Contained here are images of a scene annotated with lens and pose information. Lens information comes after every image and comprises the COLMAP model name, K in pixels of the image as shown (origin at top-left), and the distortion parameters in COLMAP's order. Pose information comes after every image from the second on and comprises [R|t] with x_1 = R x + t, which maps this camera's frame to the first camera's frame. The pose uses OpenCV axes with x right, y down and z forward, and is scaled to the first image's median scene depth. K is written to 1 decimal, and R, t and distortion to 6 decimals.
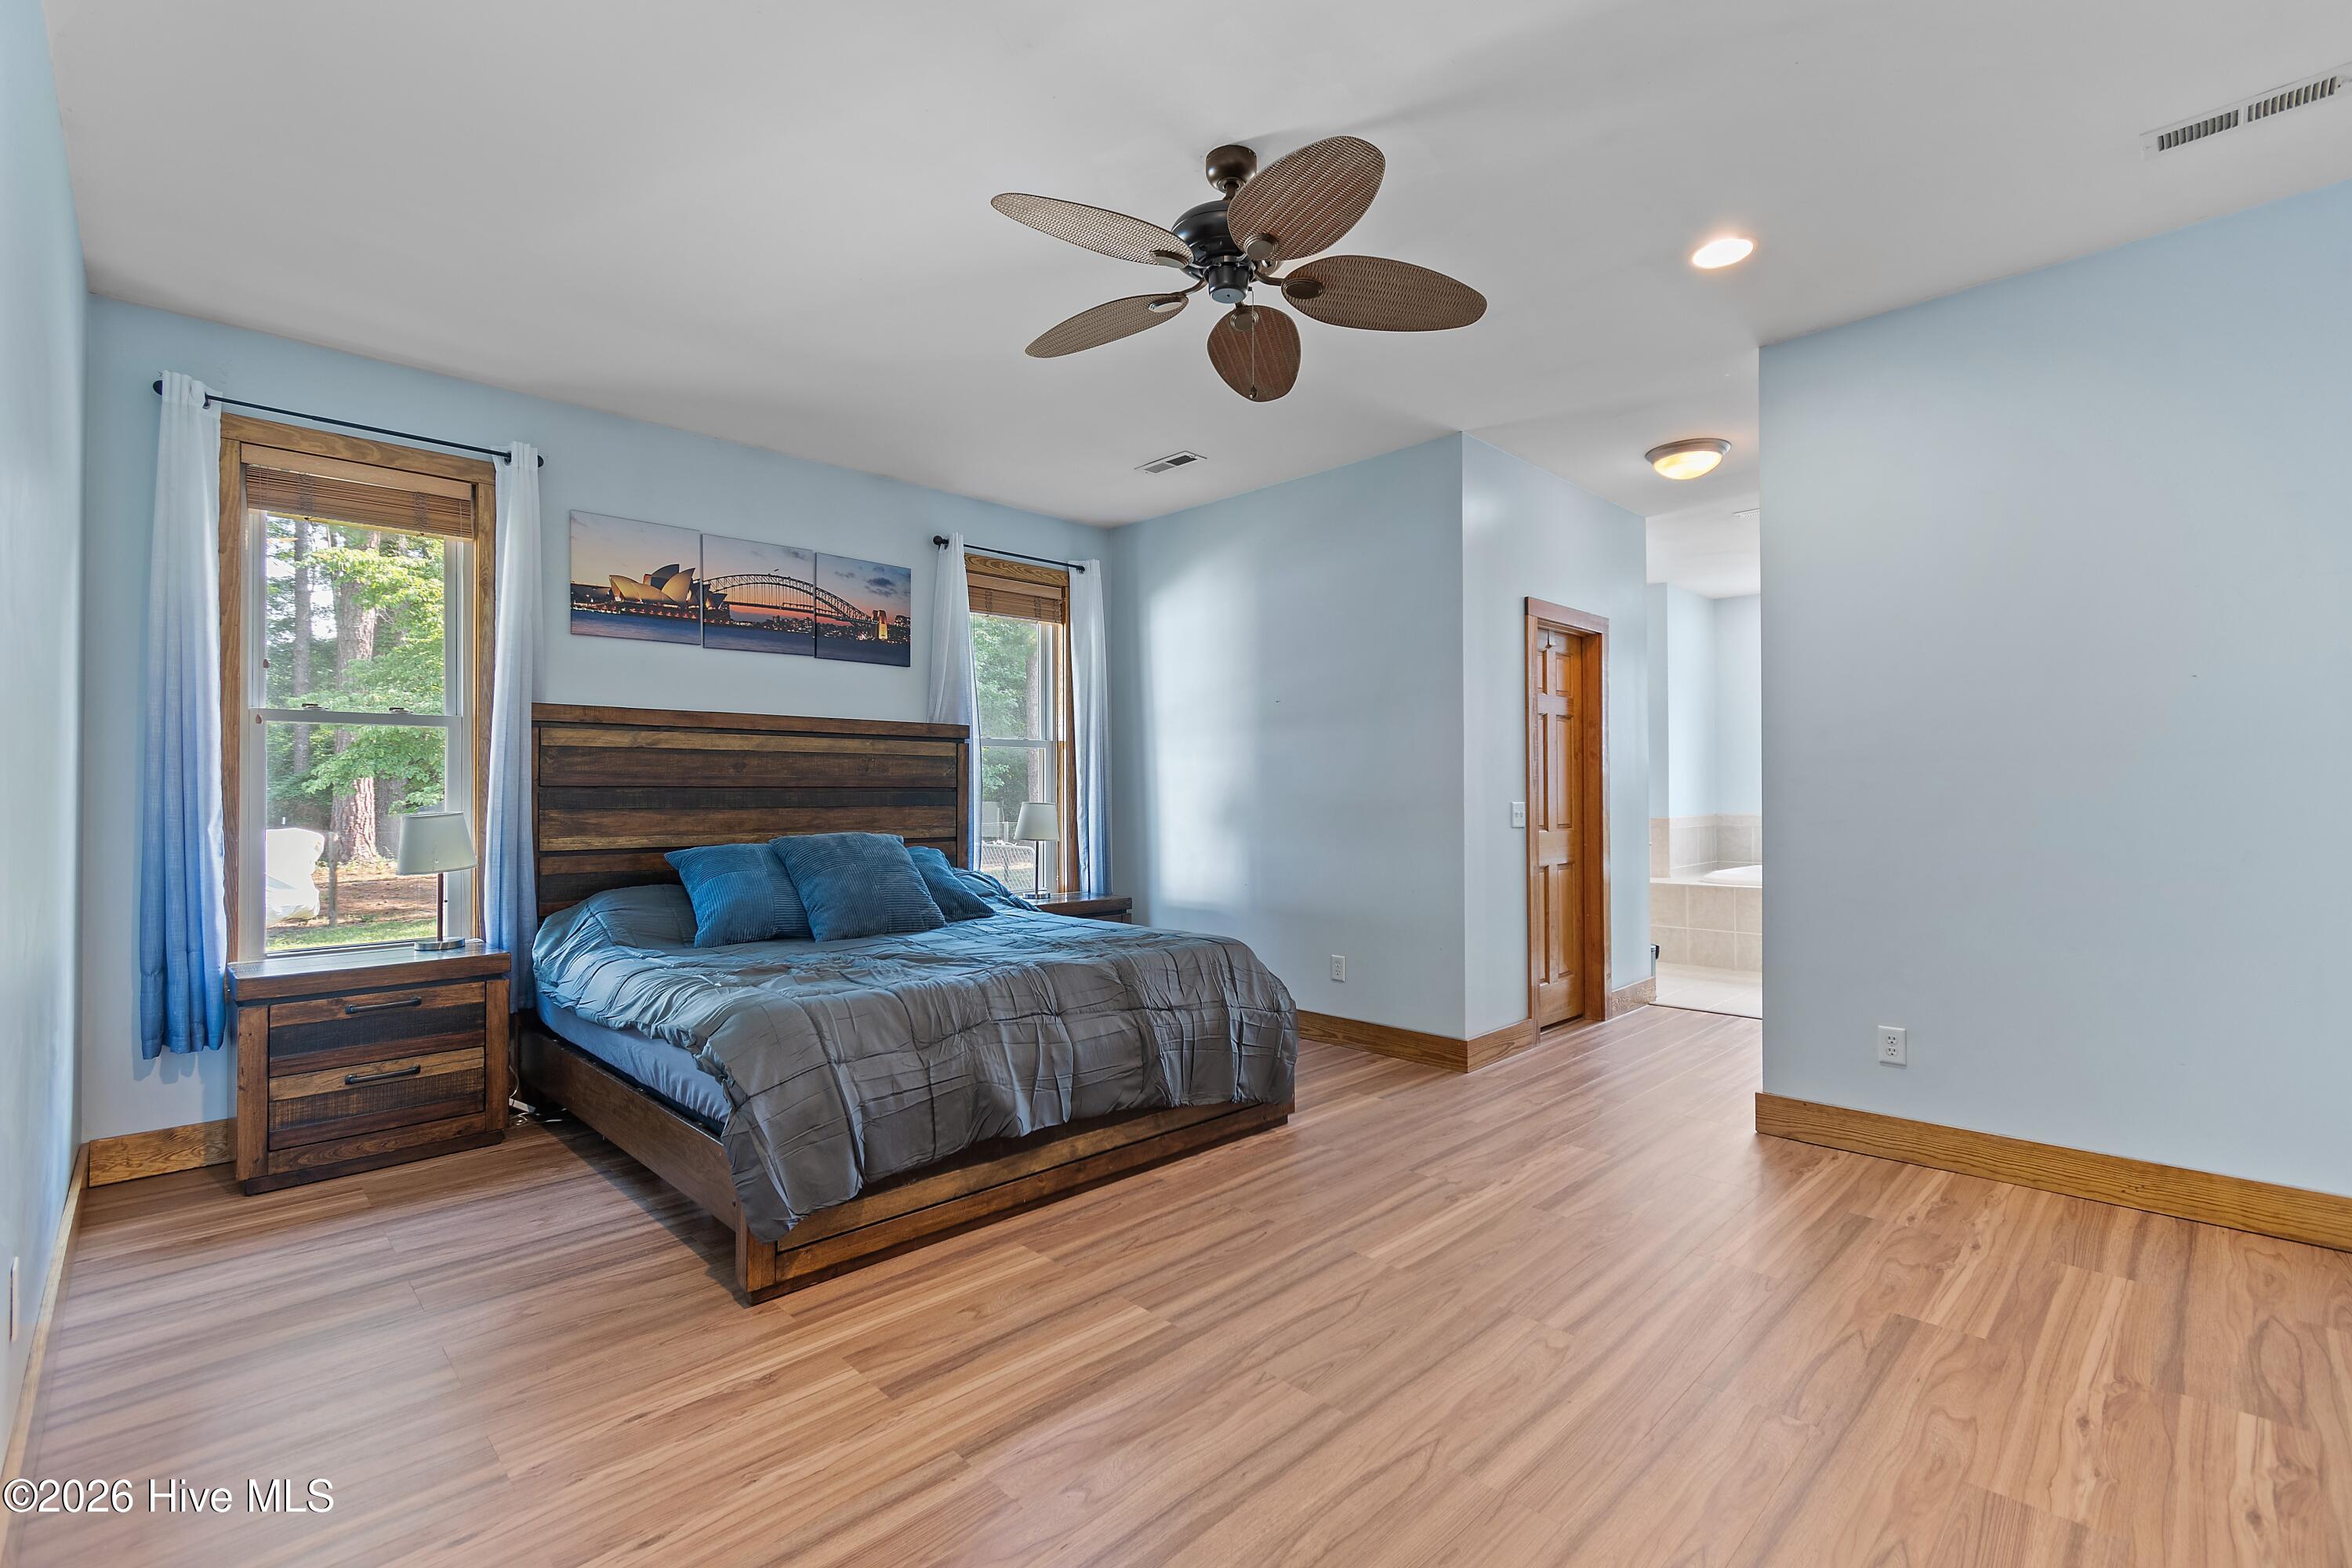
lens RADIAL K [[1032.3, 0, 1172.0], [0, 1032.3, 782.4], [0, 0, 1]] dist [0.002475, -0.000406]
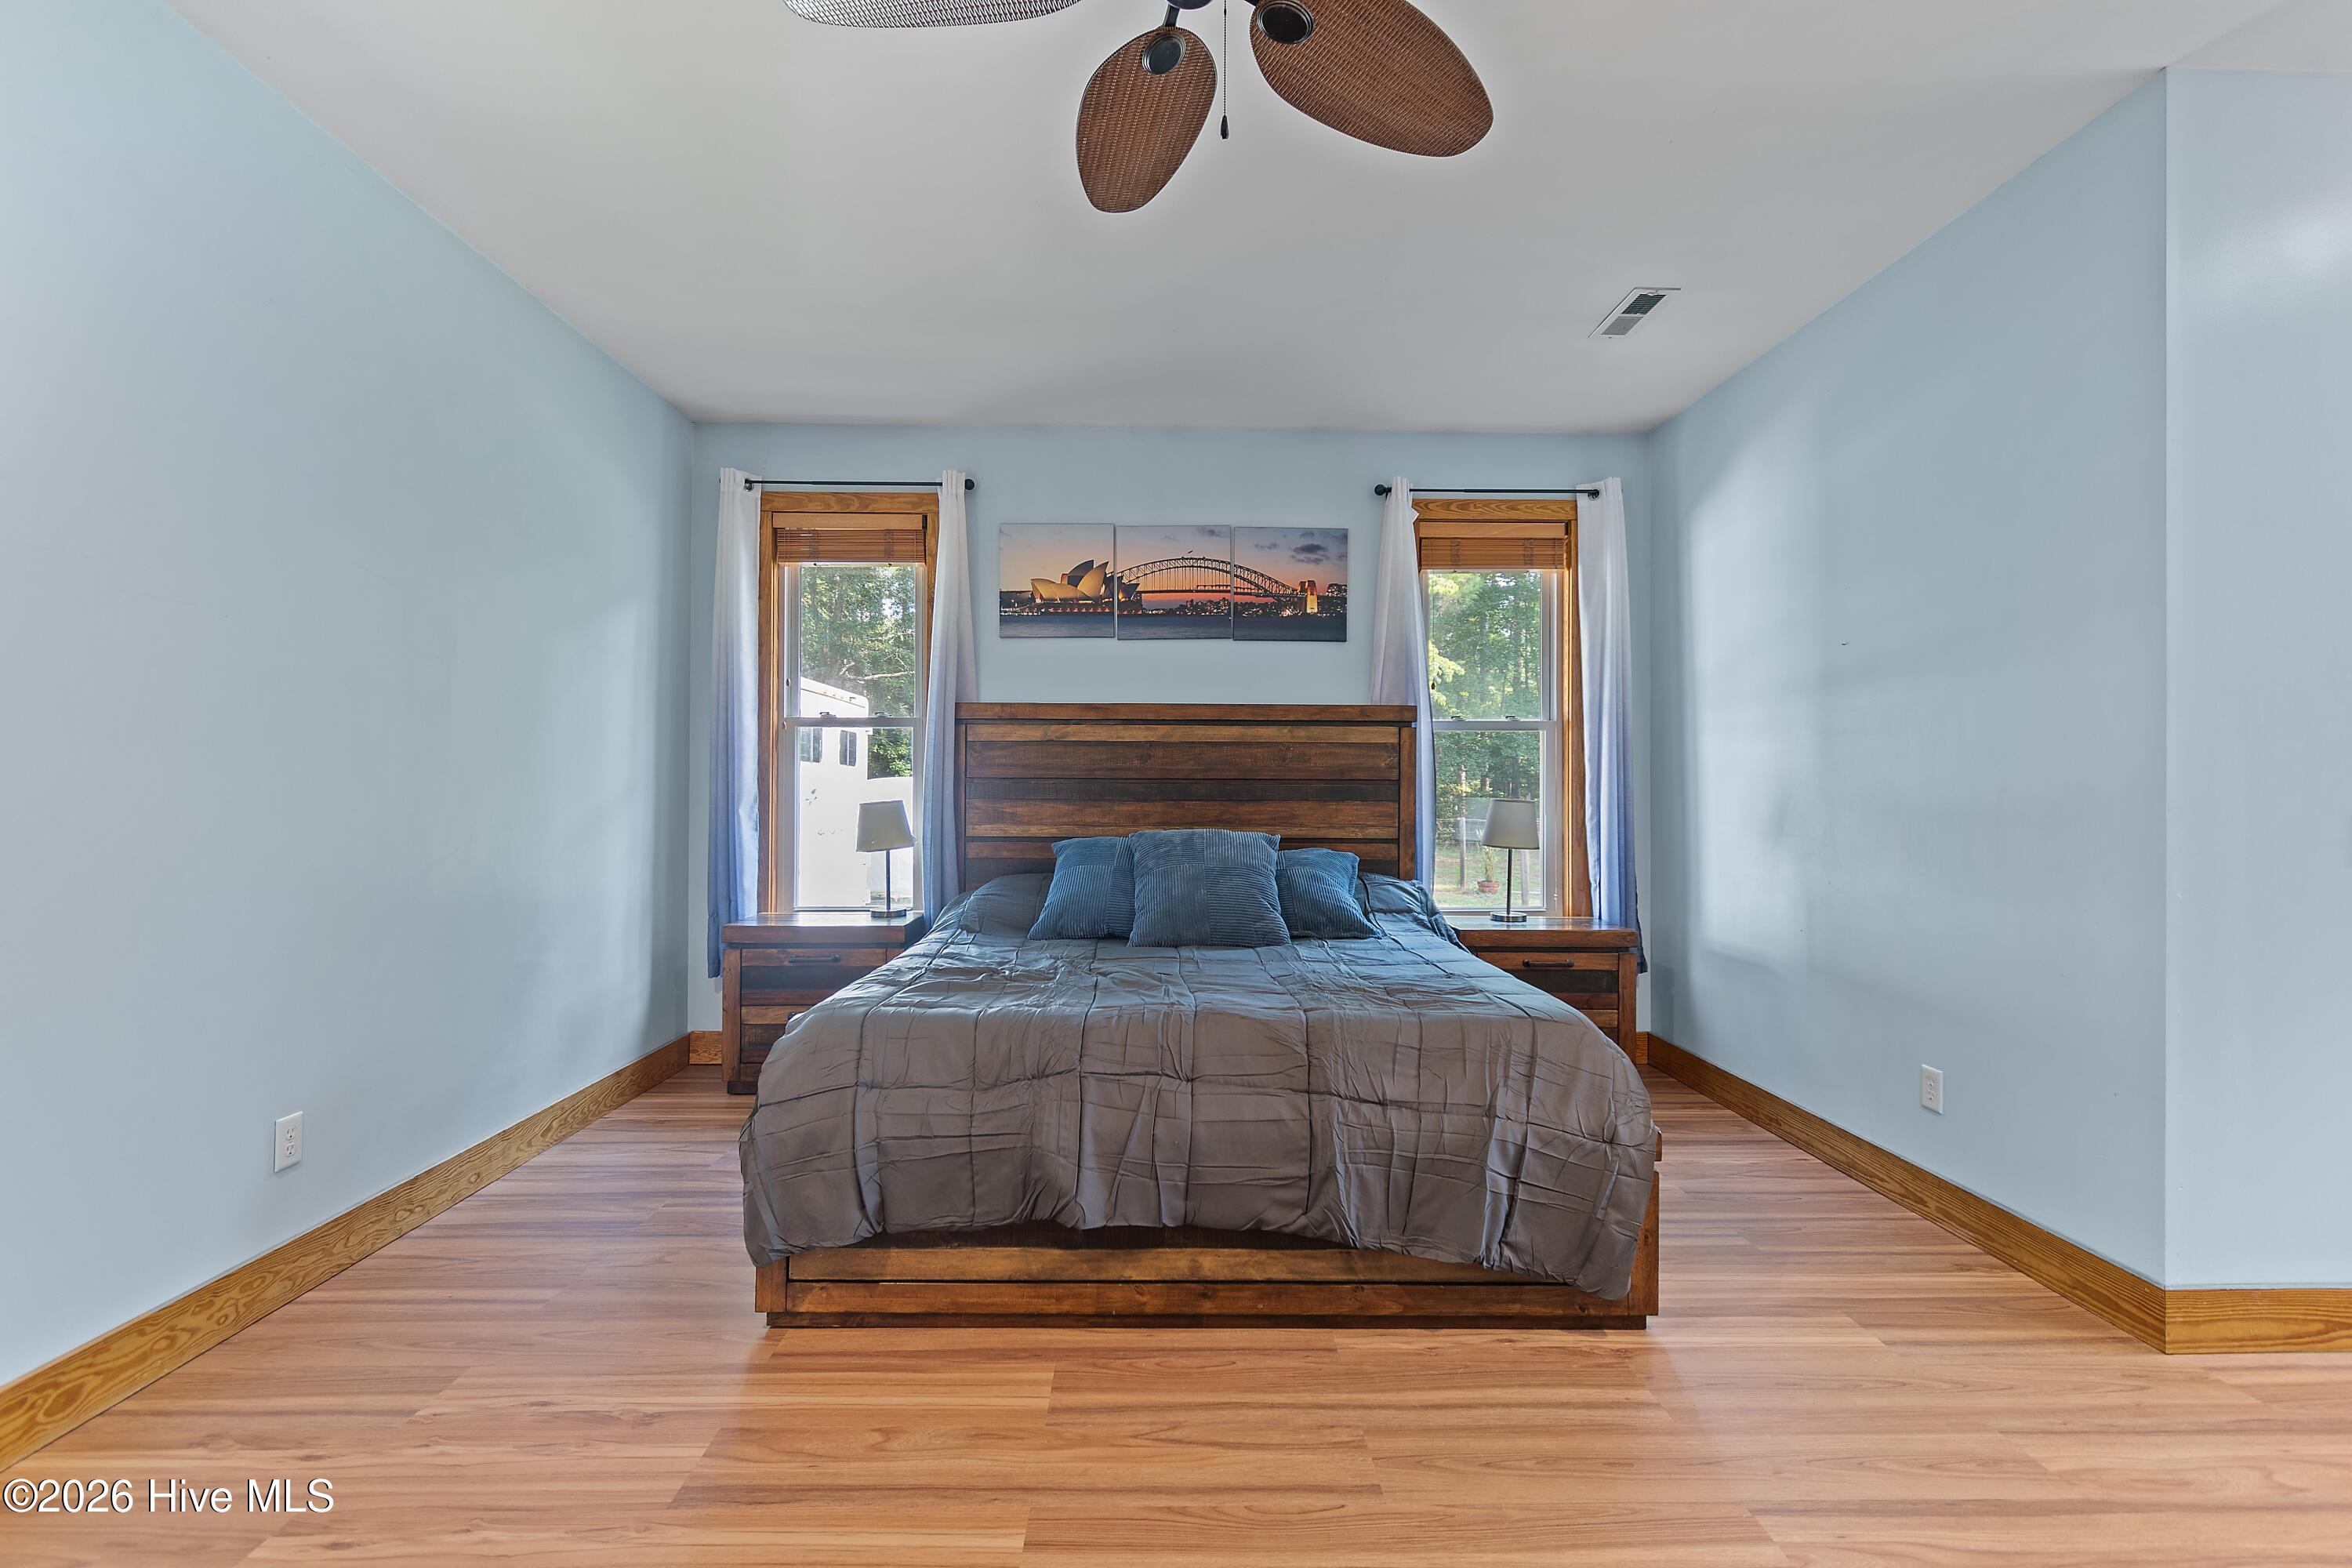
lens RADIAL K [[1032.3, 0, 1172.0], [0, 1032.3, 782.4], [0, 0, 1]] dist [0.002475, -0.000406]
pose [[0.730118, 0.003141, -0.683314, 0.286017], [0.000503, 0.999987, 0.005134, 0.003004], [0.683321, -0.004092, 0.730106, 0.321029]]
